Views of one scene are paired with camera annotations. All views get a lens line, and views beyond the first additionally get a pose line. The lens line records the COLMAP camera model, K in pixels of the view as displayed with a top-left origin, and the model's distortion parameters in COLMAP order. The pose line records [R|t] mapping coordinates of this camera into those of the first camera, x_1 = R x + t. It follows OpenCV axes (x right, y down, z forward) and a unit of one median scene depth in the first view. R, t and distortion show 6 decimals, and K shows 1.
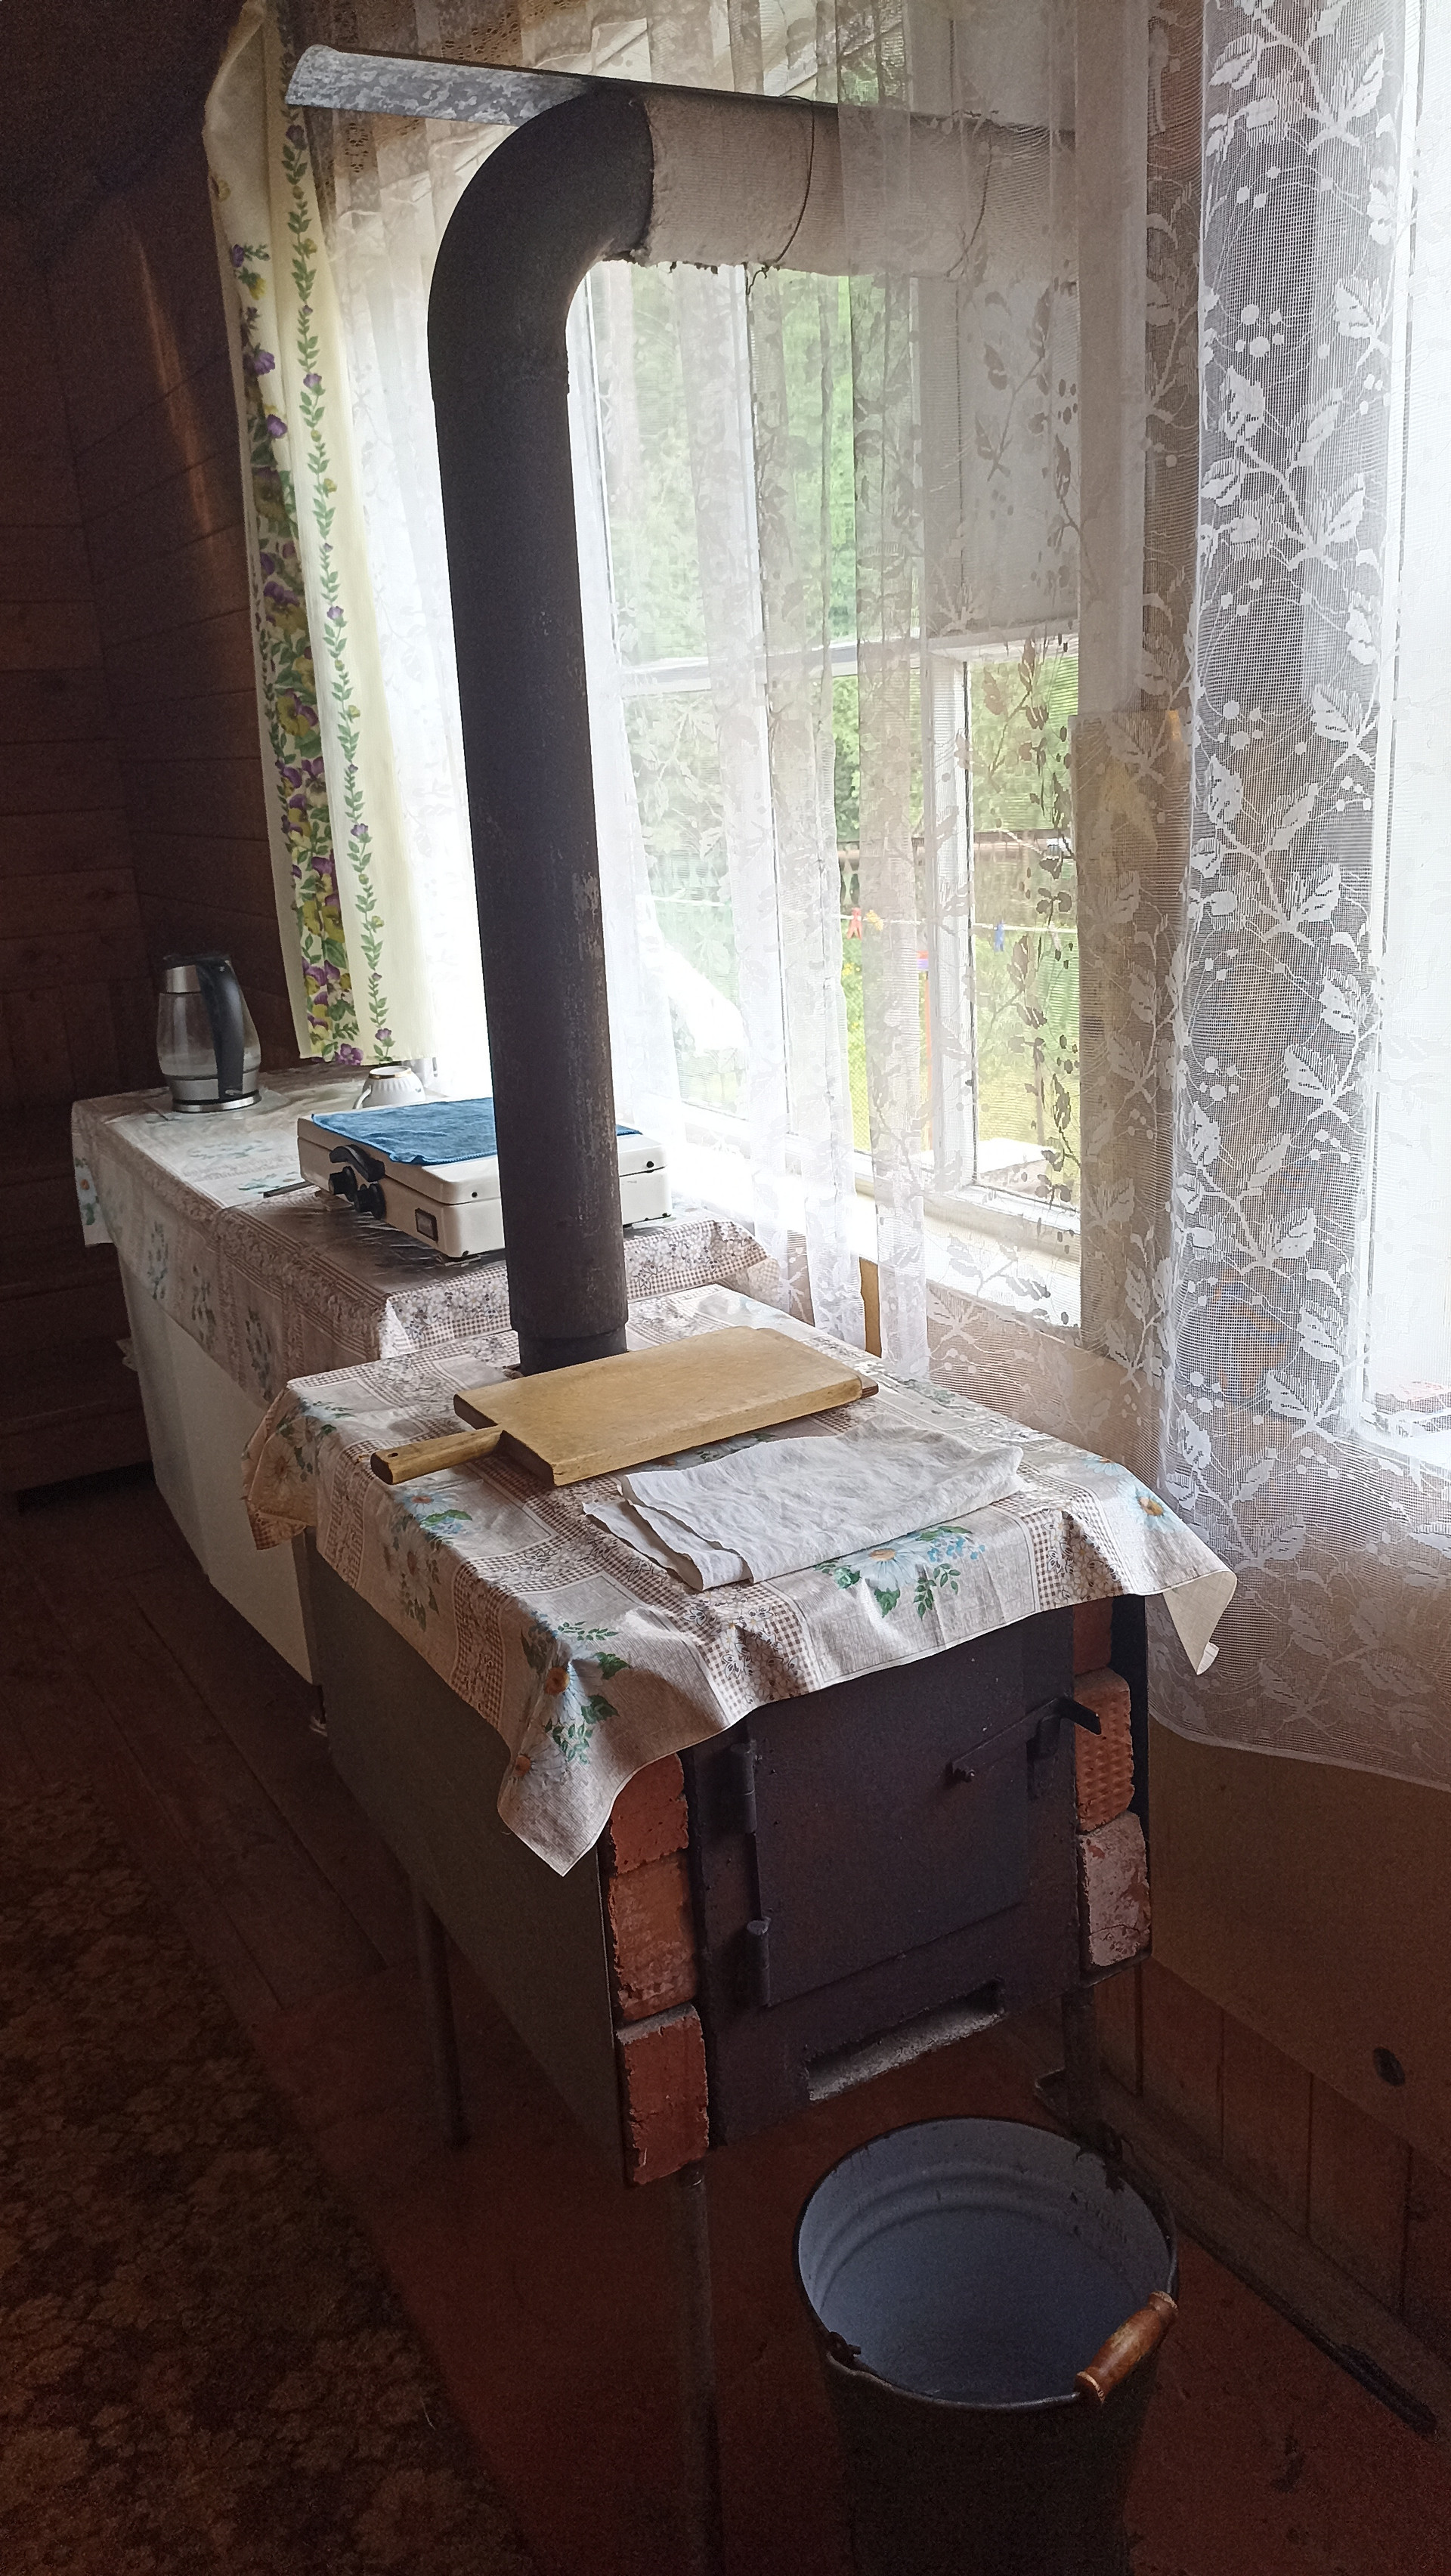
lens RADIAL K [[1875.4, 0, 715.3], [0, 1875.4, 1285.4], [0, 0, 1]] dist [0.055455, -0.049170]
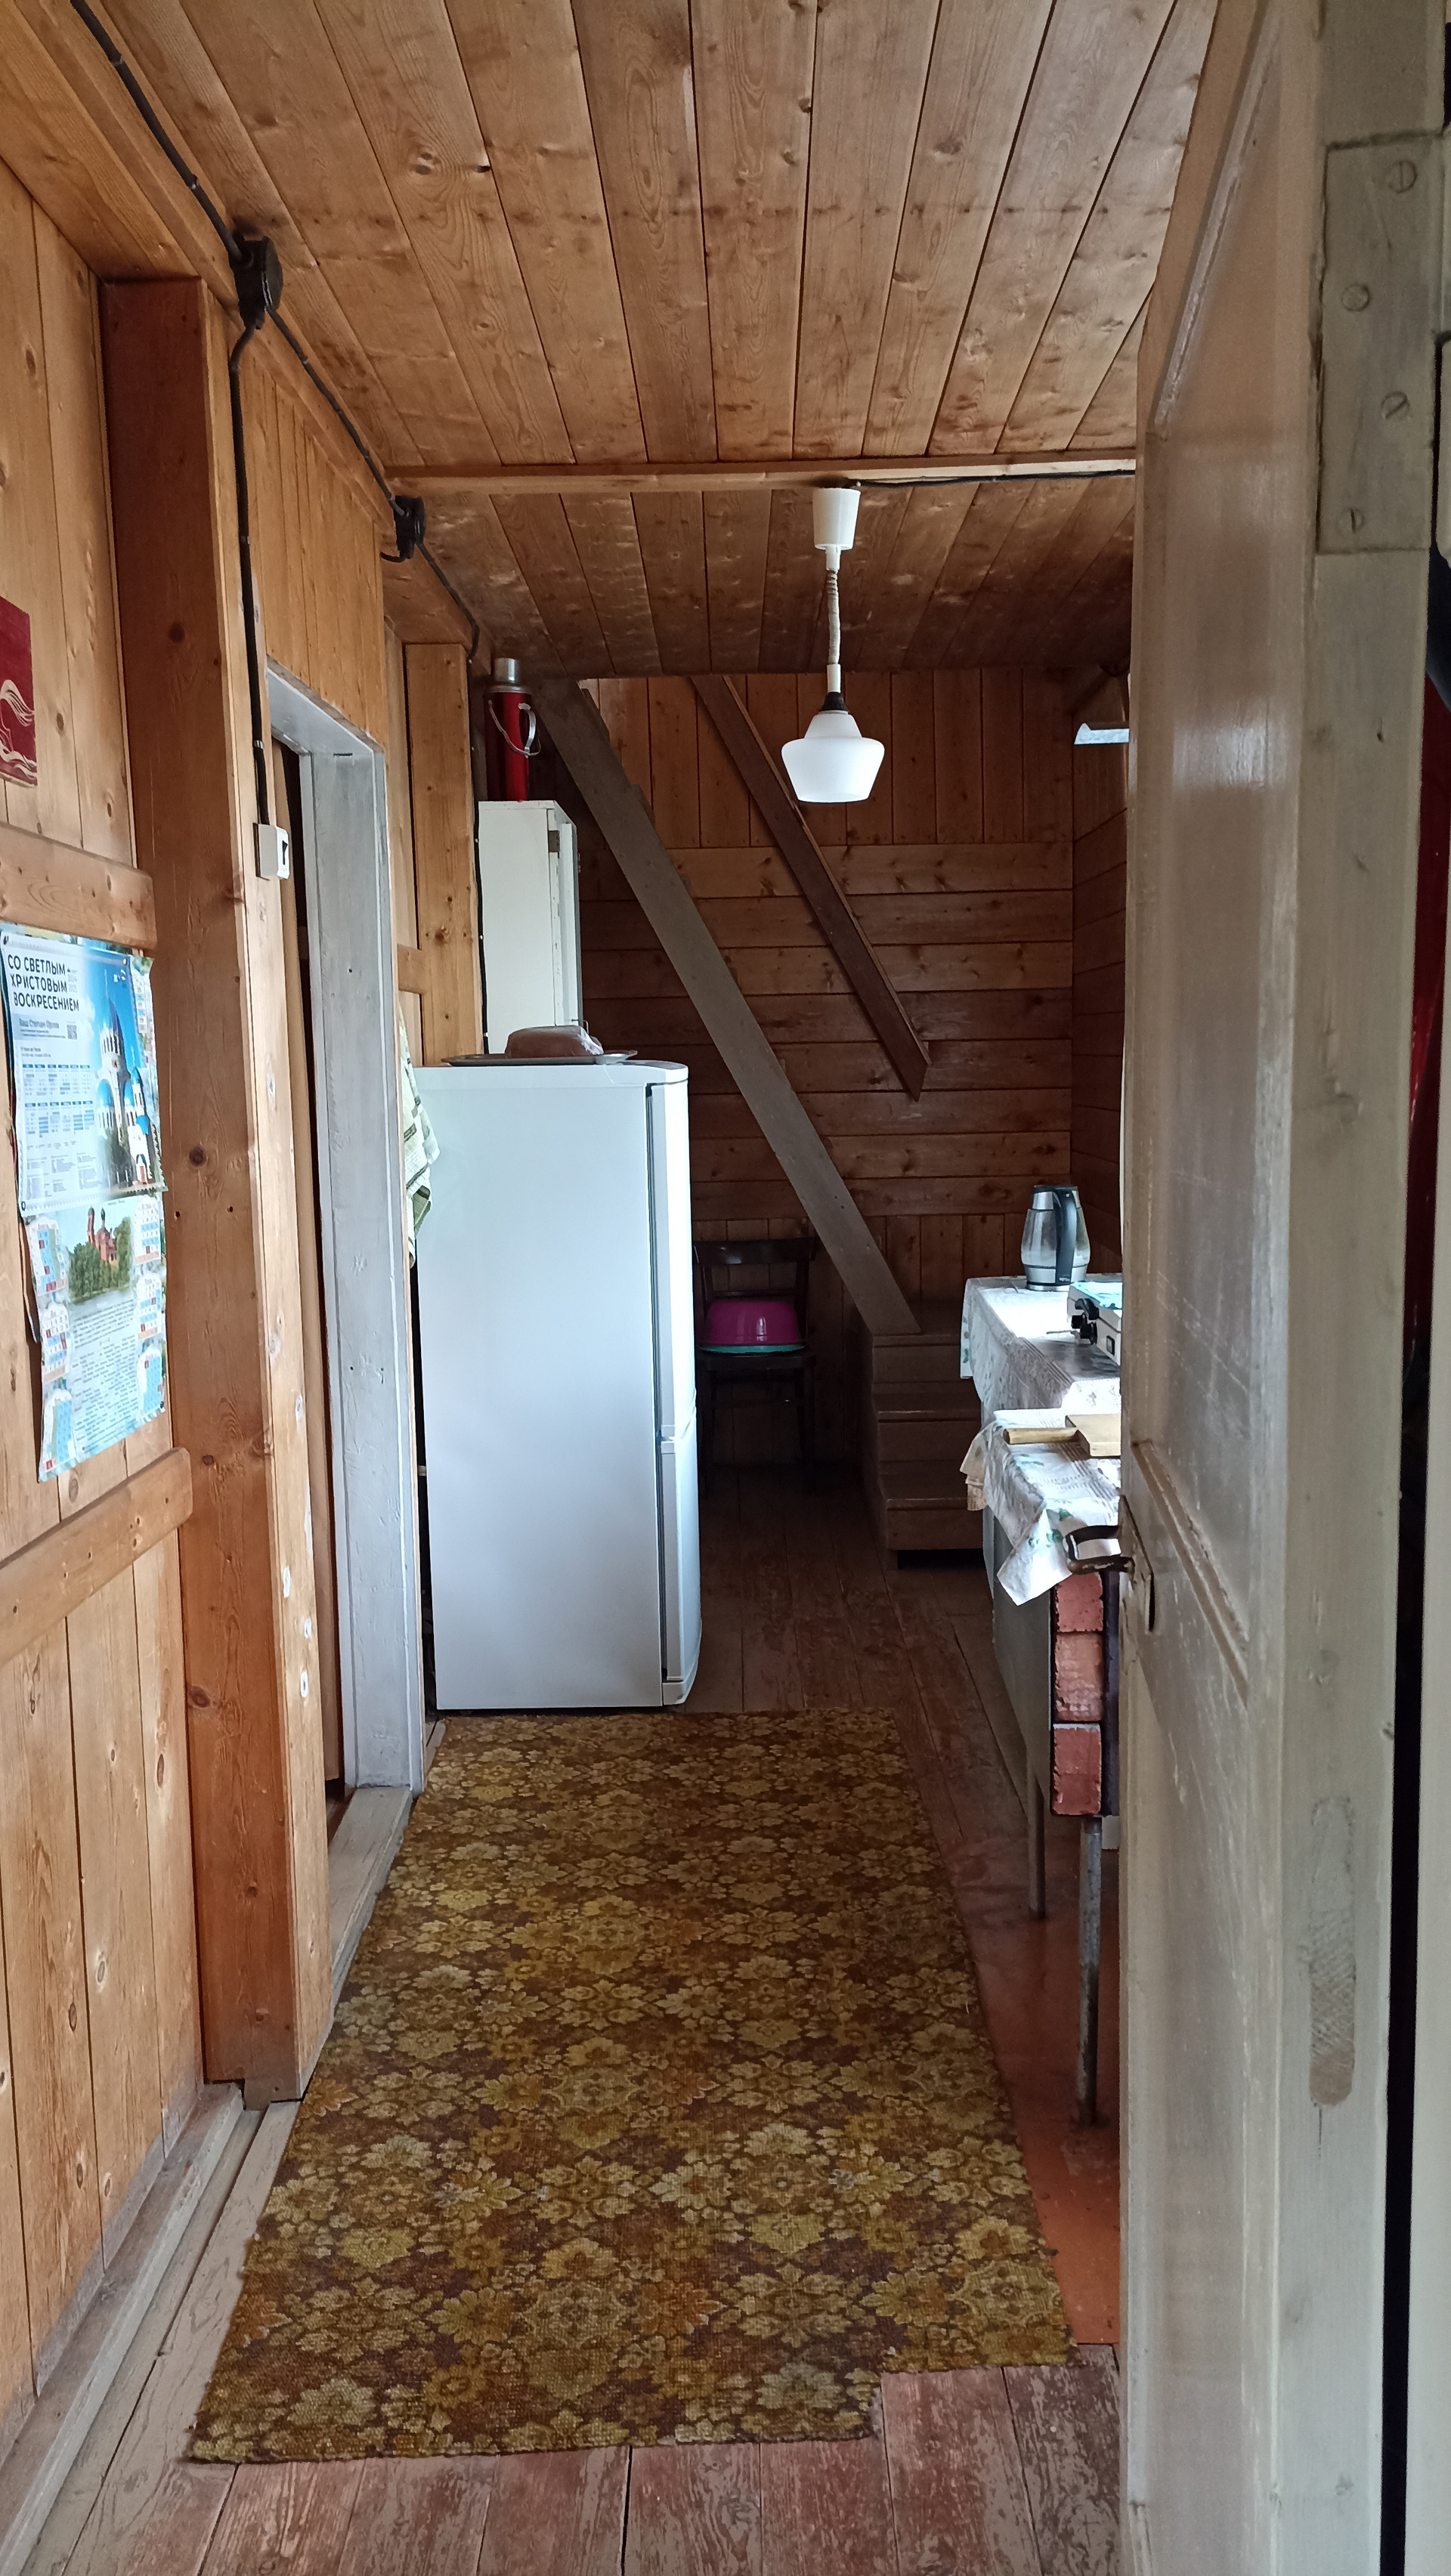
lens RADIAL K [[1875.4, 0, 731.8], [0, 1875.4, 1286.5], [0, 0, 1]] dist [0.055455, -0.049170]
pose [[0.861187, 0.120359, -0.493832, 0.267872], [-0.188774, 0.977806, -0.090886, 0.092593], [0.471933, 0.171493, 0.864795, -0.430313]]
